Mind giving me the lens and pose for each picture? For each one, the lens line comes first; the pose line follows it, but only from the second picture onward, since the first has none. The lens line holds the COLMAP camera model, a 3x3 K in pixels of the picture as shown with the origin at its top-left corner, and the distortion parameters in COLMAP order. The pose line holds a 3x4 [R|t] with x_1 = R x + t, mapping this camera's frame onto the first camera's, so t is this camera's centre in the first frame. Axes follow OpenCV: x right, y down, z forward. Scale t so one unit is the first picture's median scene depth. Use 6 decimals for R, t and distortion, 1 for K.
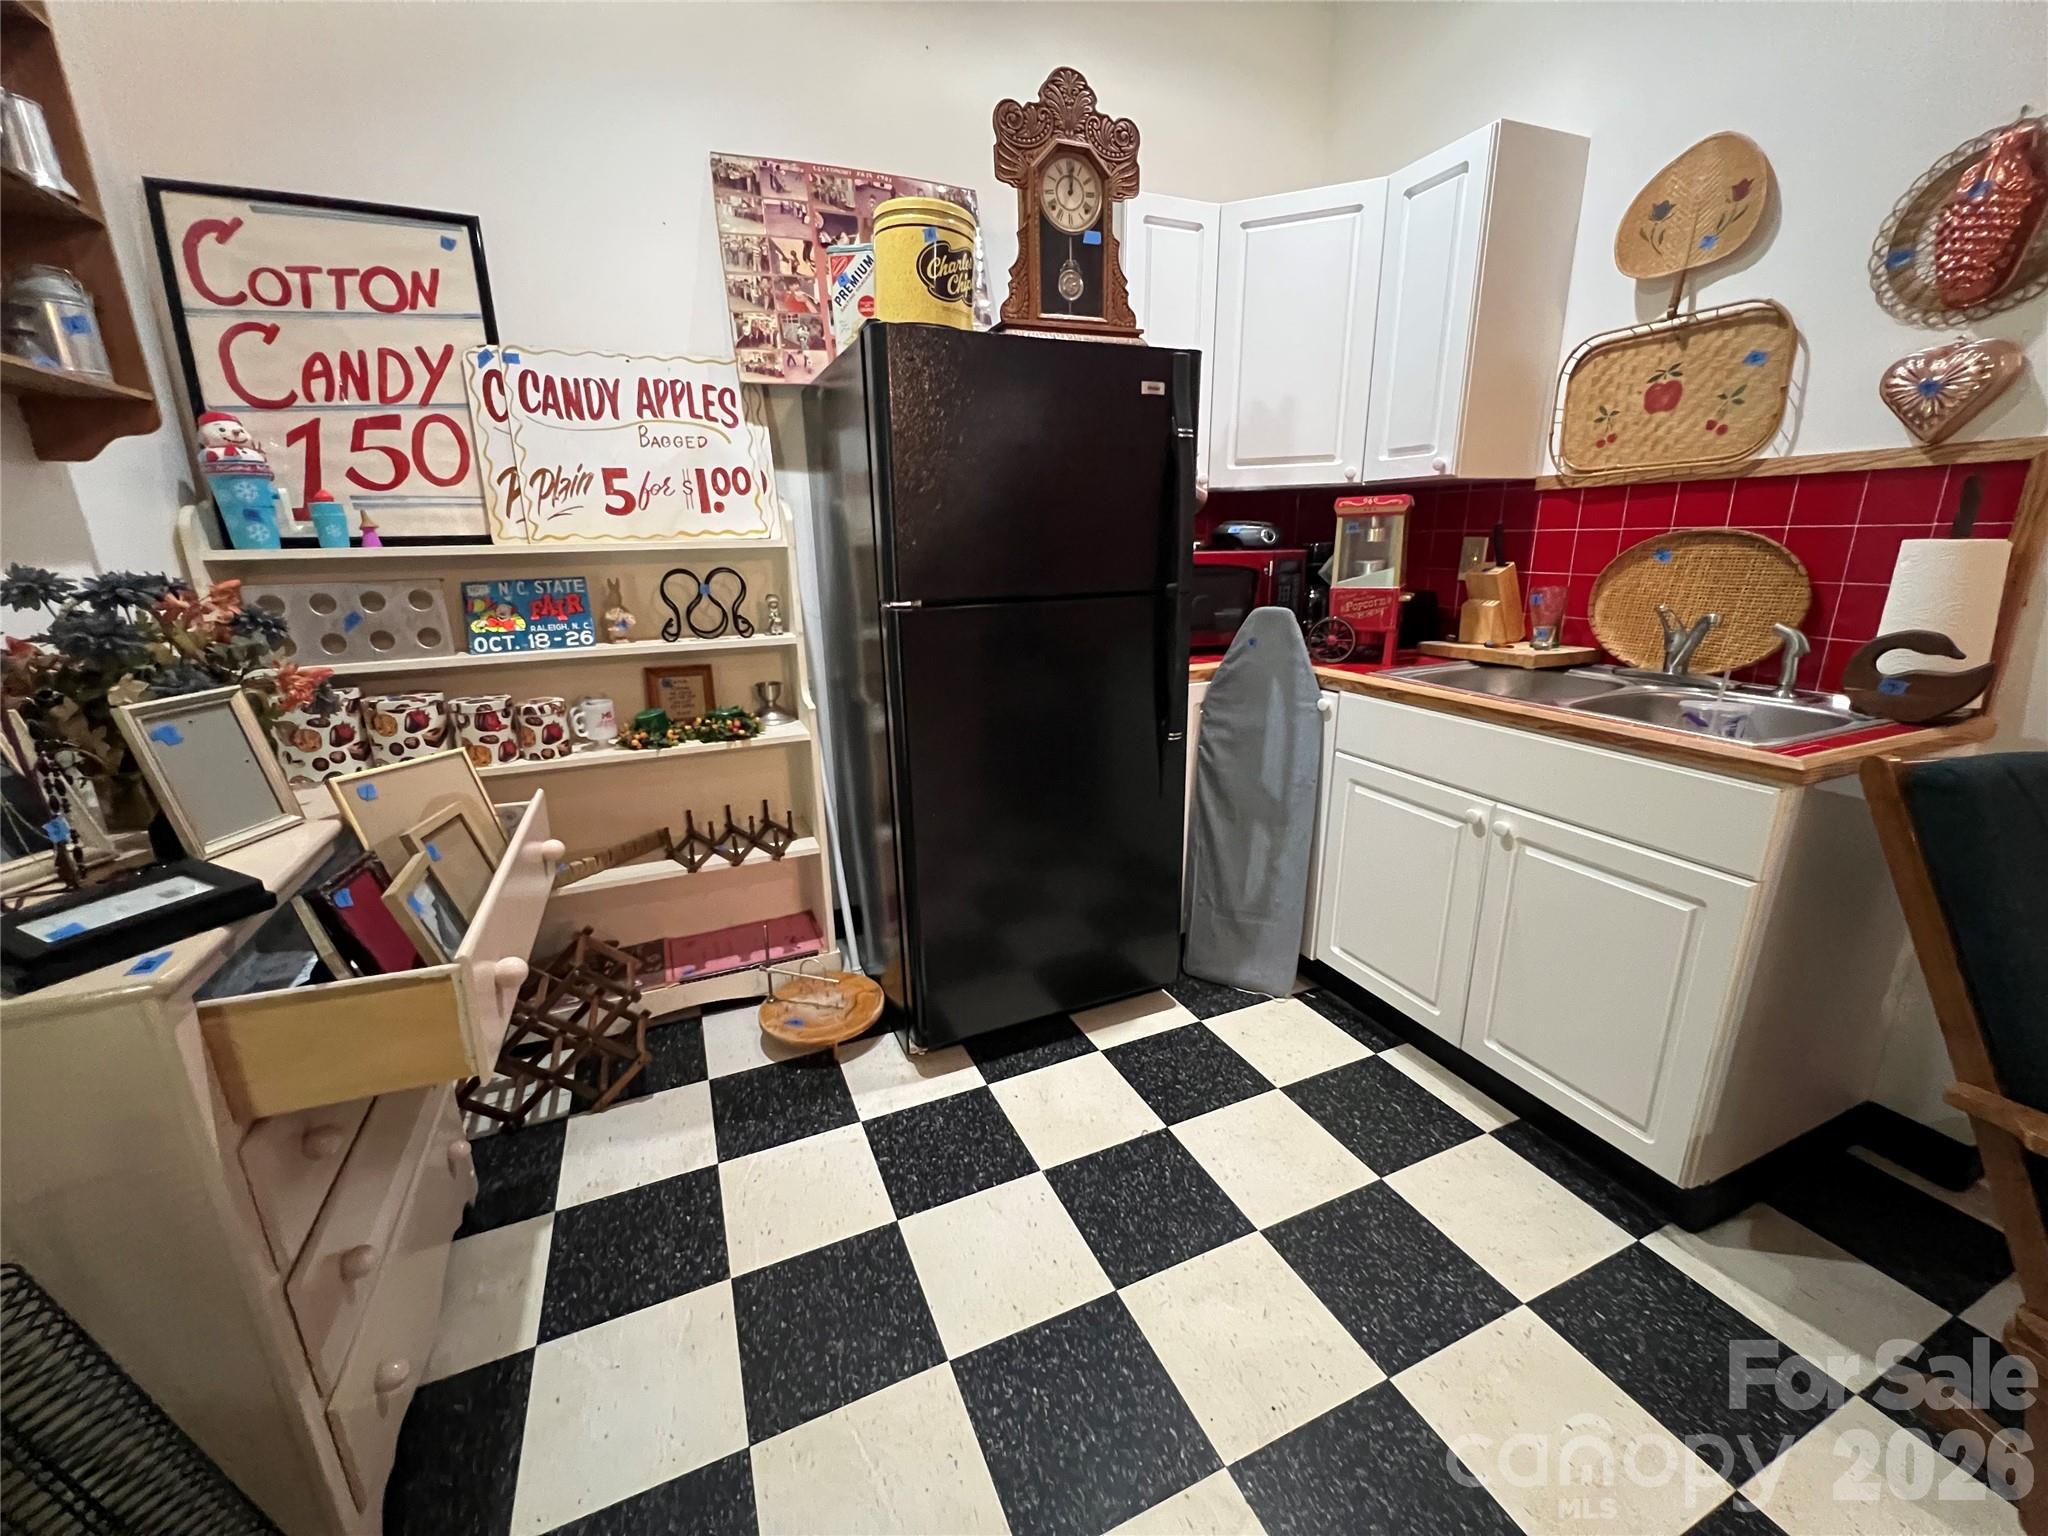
lens RADIAL K [[826.0, 0, 1025.2], [0, 826.0, 770.9], [0, 0, 1]] dist [-0.000077, 0.000058]
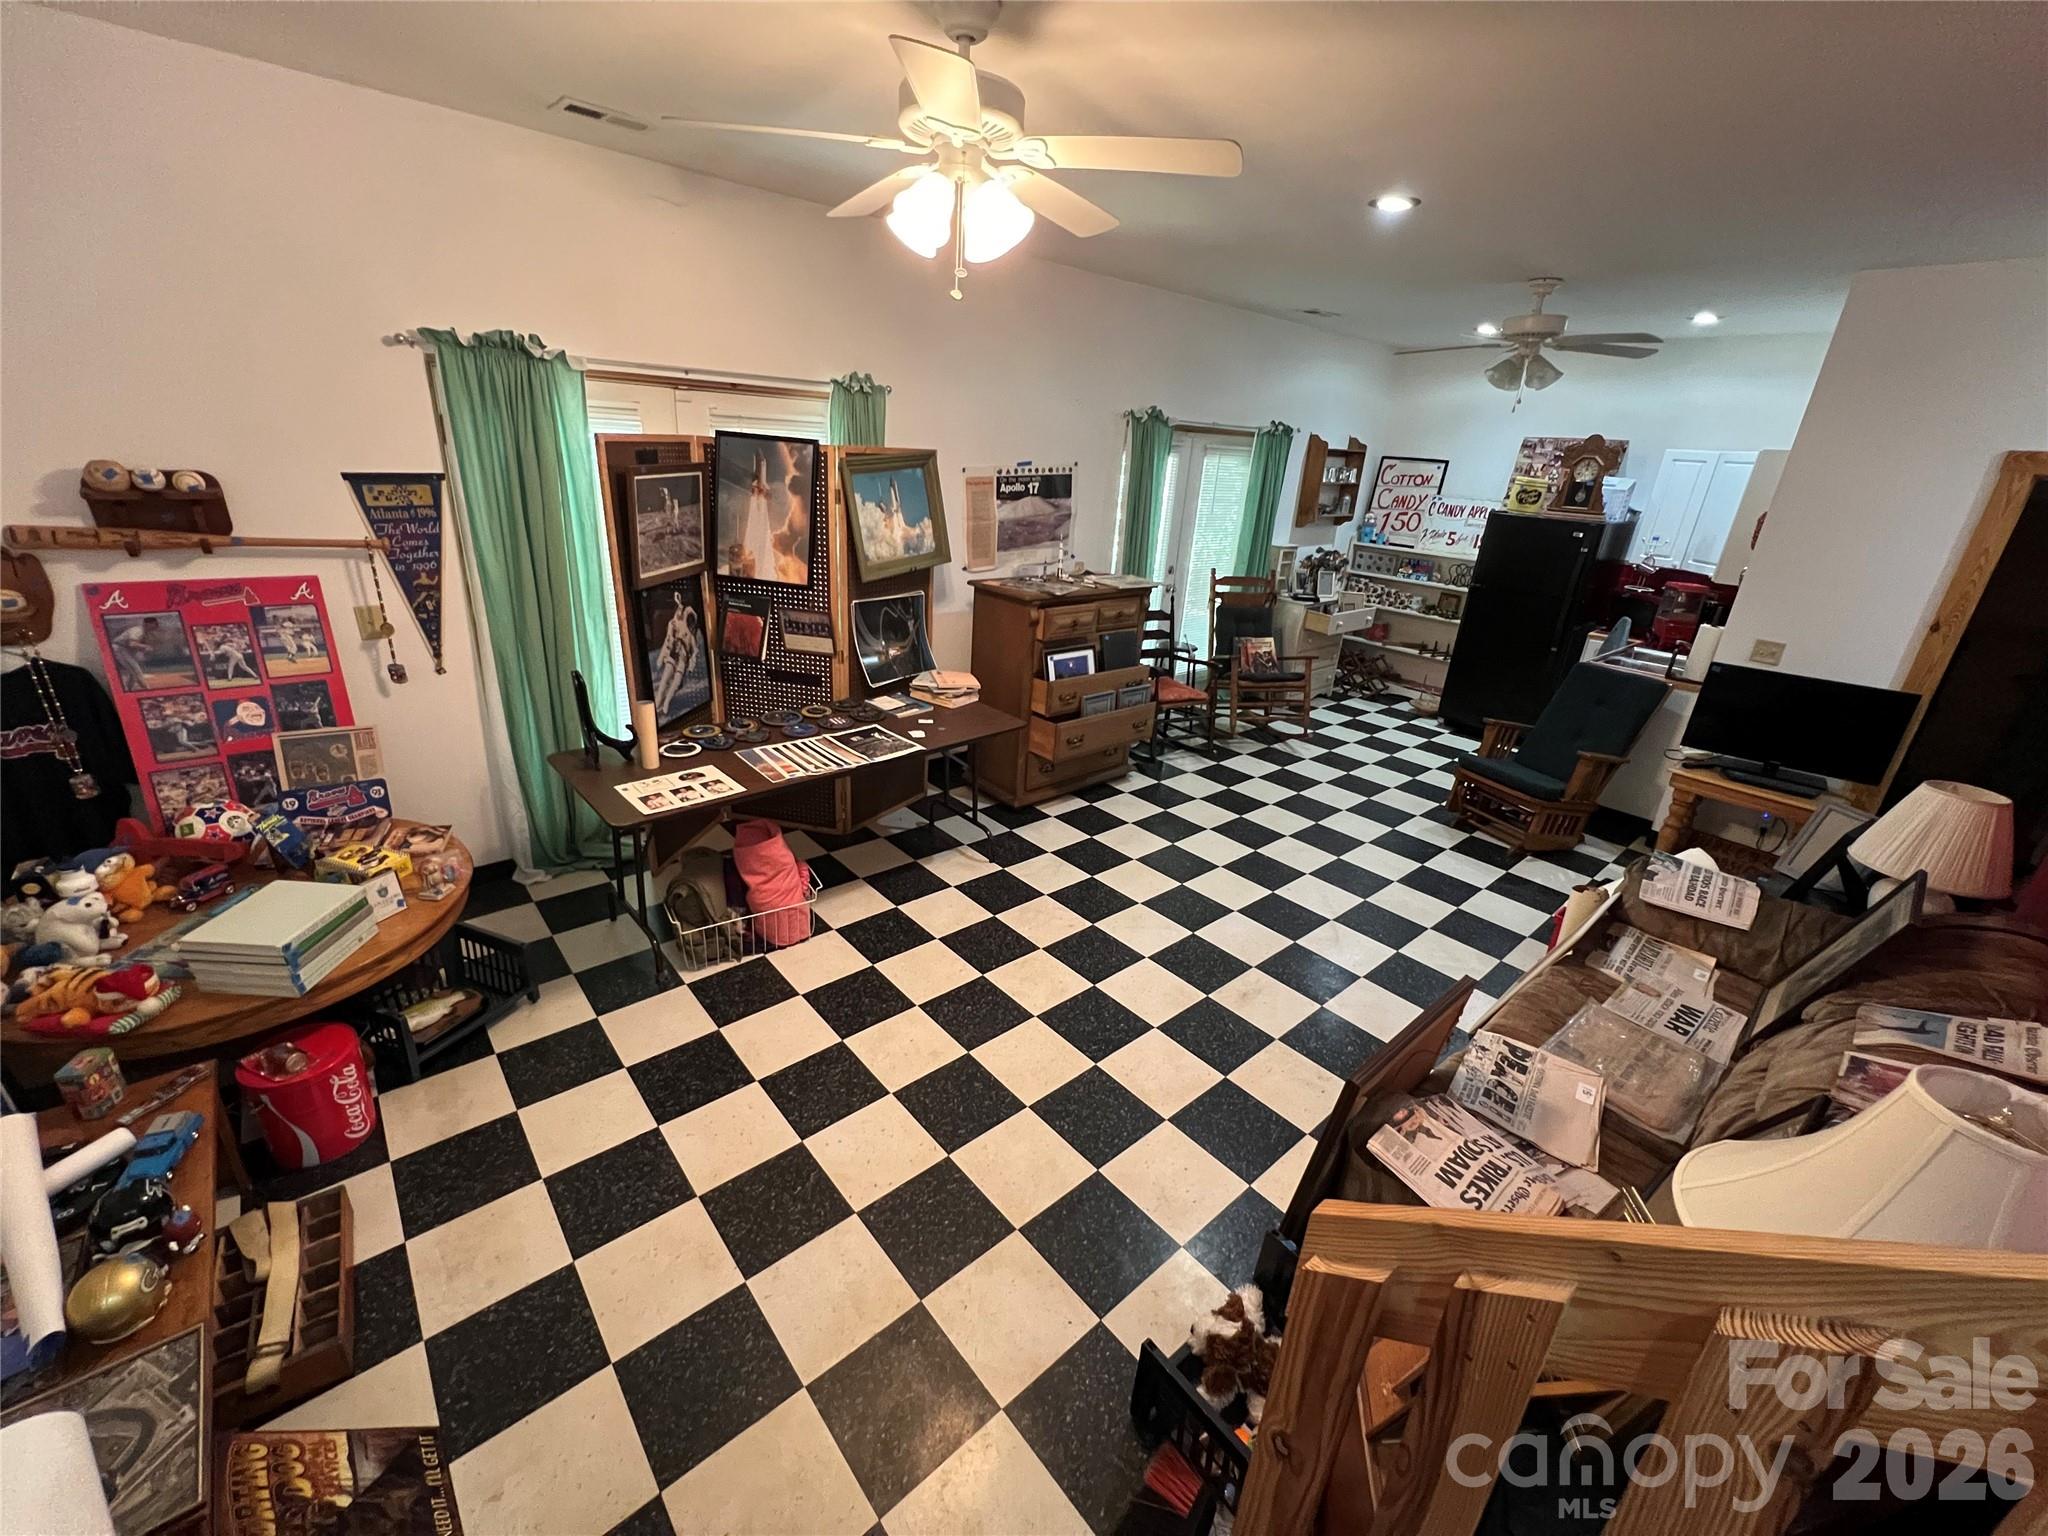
lens RADIAL K [[826.0, 0, 1017.1], [0, 826.0, 763.2], [0, 0, 1]] dist [-0.000077, 0.000058]
pose [[0.304834, 0.377930, -0.874211, 2.435100], [-0.323850, 0.904335, 0.278028, 0.137025], [0.895655, 0.198361, 0.398064, -1.882242]]
